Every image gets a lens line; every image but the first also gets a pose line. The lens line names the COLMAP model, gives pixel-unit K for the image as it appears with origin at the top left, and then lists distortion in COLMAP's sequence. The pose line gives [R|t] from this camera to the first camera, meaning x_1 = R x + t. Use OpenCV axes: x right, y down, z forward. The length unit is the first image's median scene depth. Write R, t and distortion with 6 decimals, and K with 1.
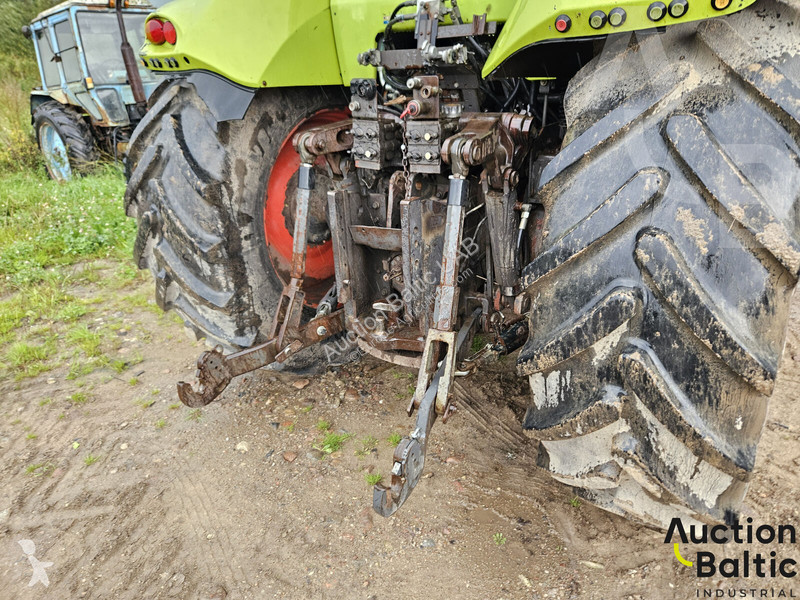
lens RADIAL K [[529.0, 0, 404.6], [0, 529.0, 291.6], [0, 0, 1]] dist [0.065066, -0.049325]
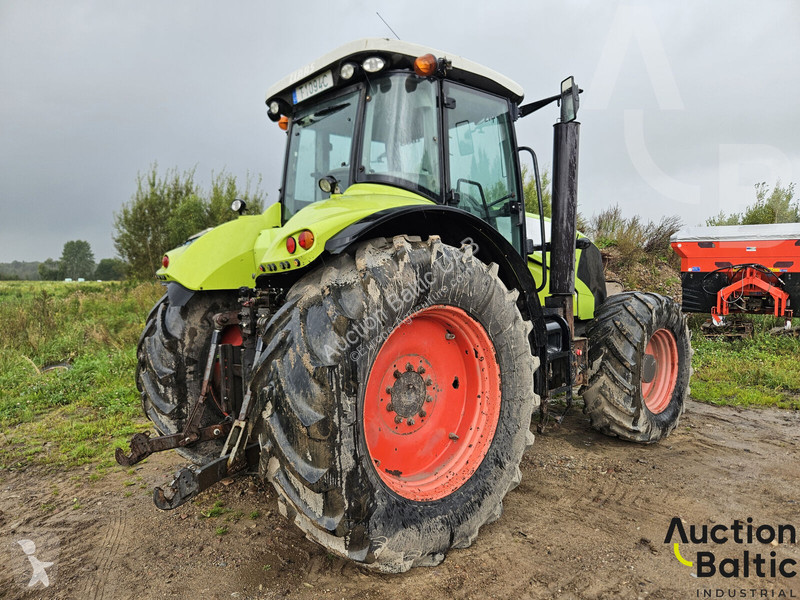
lens RADIAL K [[529.0, 0, 400.8], [0, 529.0, 301.4], [0, 0, 1]] dist [0.065066, -0.049325]
pose [[0.971343, 0.014362, -0.237250, 0.767223], [-0.089835, 0.946314, -0.310516, 0.154045], [0.220053, 0.322930, 0.920485, -0.492063]]
